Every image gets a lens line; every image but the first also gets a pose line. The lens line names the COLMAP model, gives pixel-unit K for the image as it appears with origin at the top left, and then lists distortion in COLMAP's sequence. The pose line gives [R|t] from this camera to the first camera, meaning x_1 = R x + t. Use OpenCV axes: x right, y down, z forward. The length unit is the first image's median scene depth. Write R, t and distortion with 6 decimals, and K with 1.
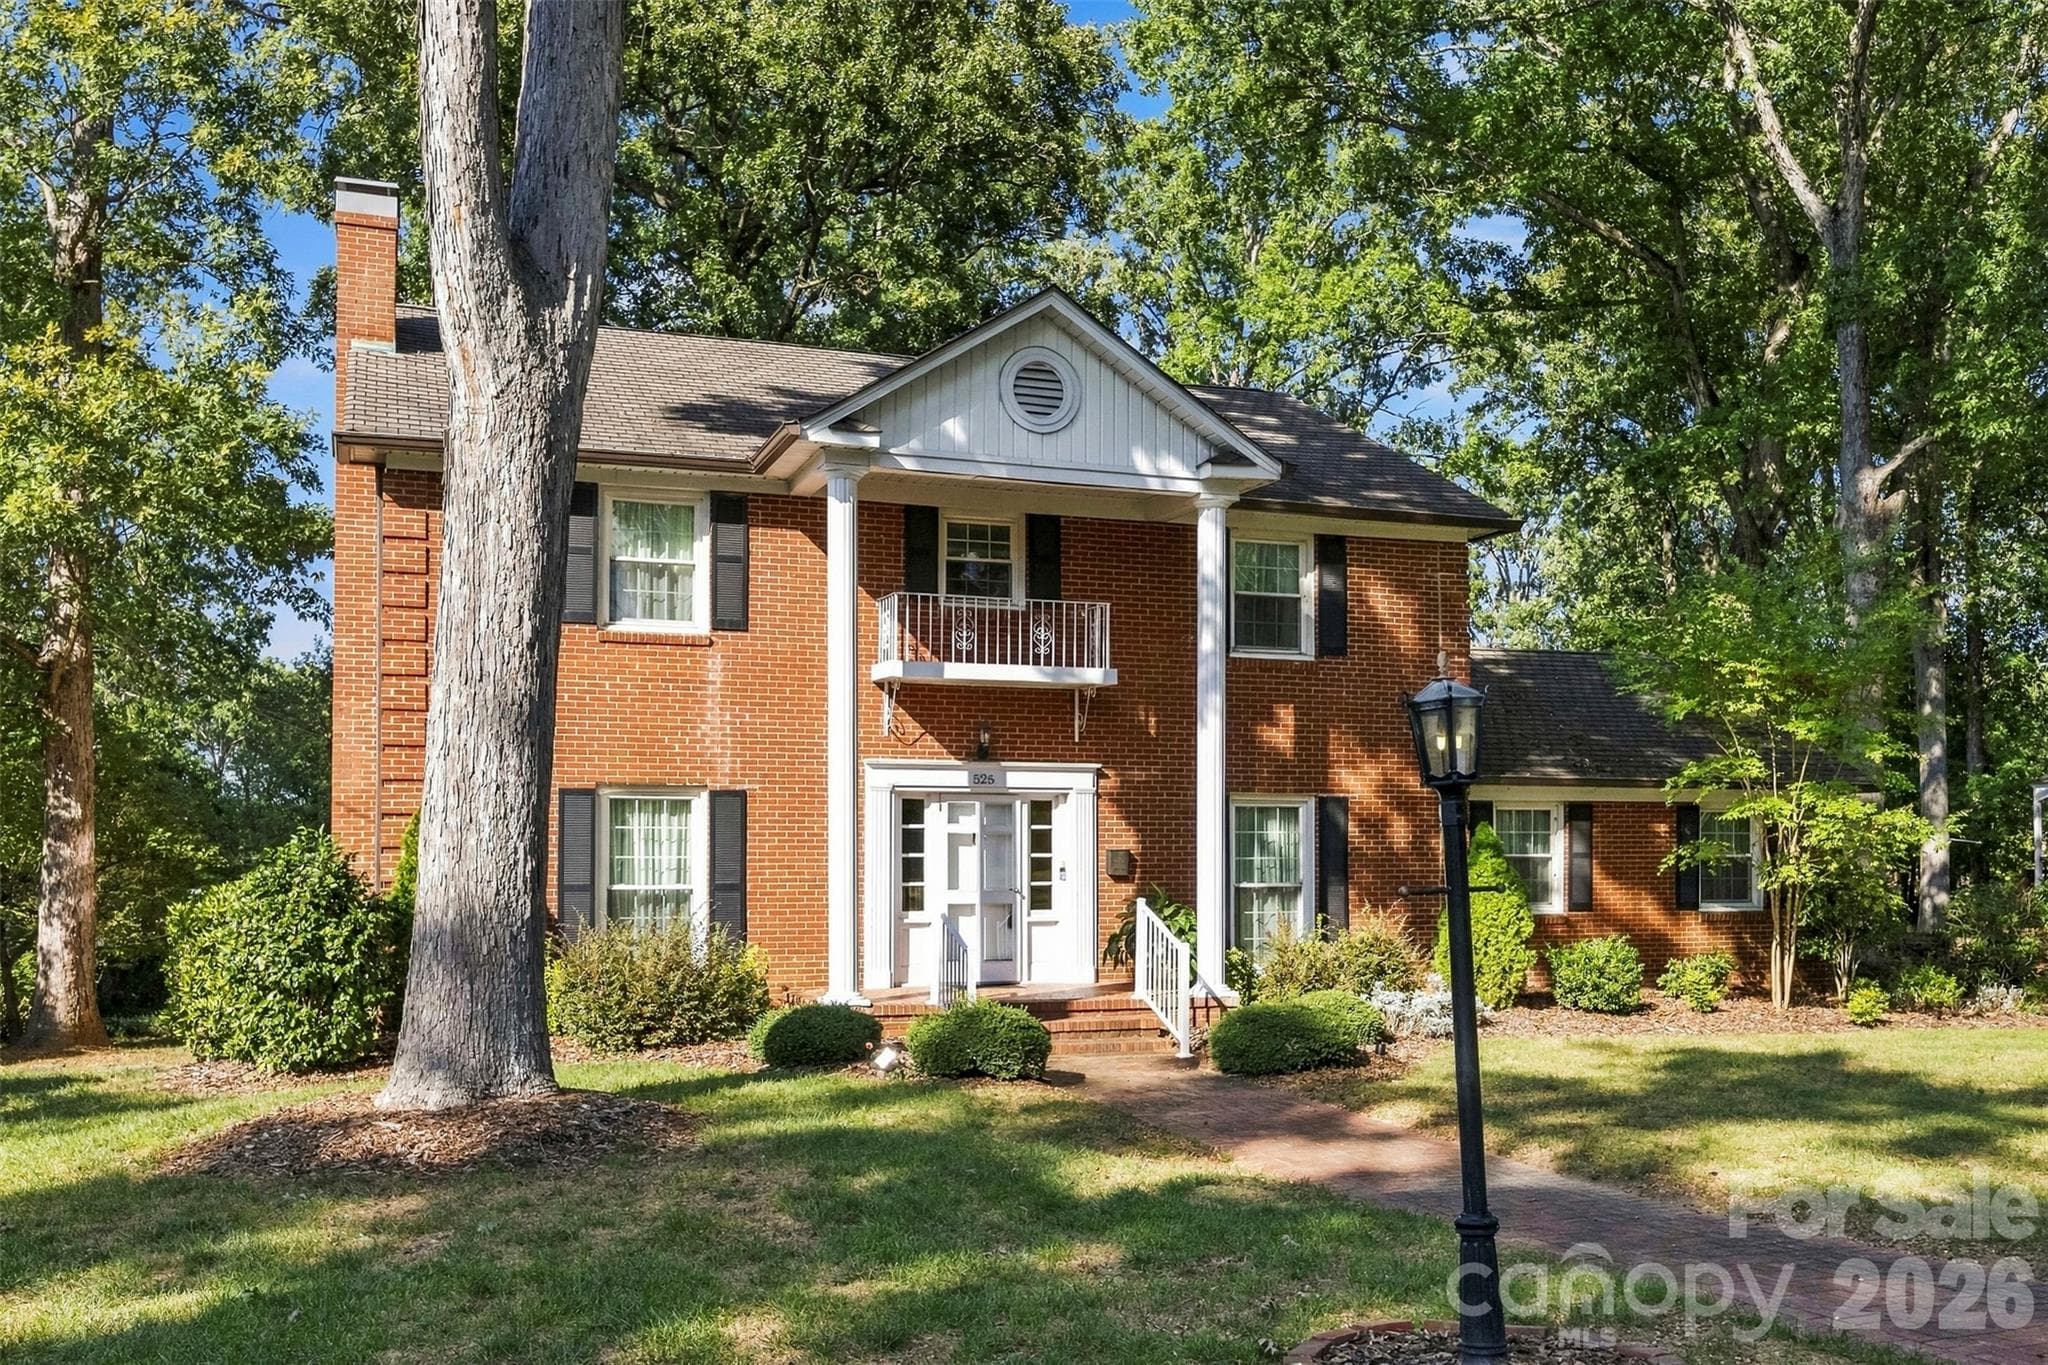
lens RADIAL K [[1797.3, 0, 1037.0], [0, 1797.3, 791.1], [0, 0, 1]] dist [0.031203, 0.001664]
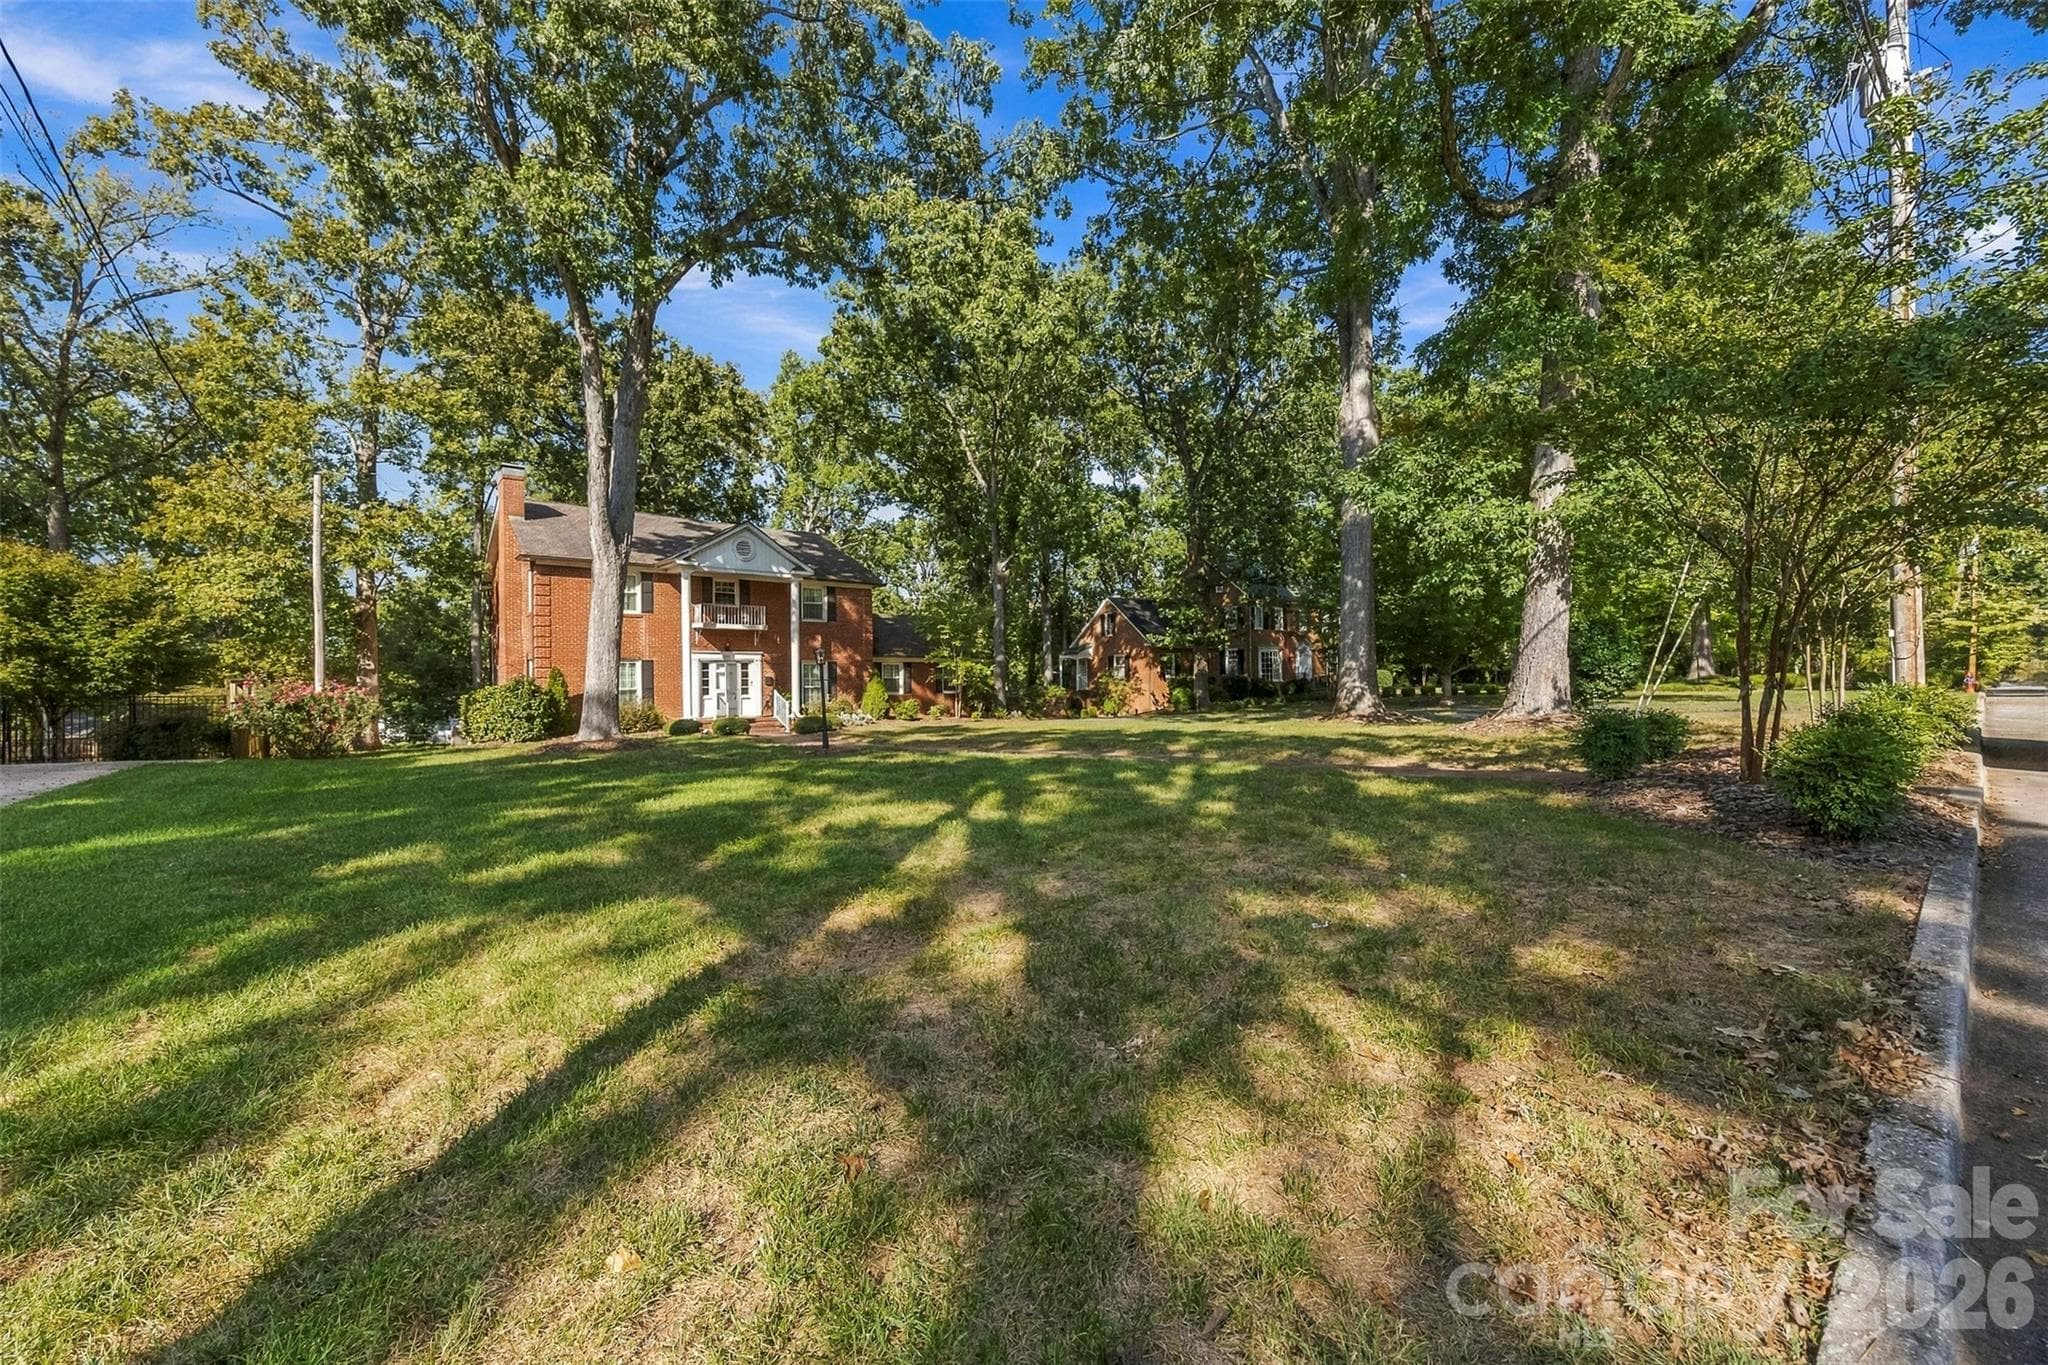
lens RADIAL K [[807.4, 0, 1024.0], [0, 807.4, 682.5], [0, 0, 1]] dist [0.000716, 0.000188]
pose [[0.938539, -0.011086, 0.344994, -0.030338], [-0.002001, 0.999293, 0.037554, -0.016181], [-0.345166, -0.035936, 0.937853, -0.646103]]
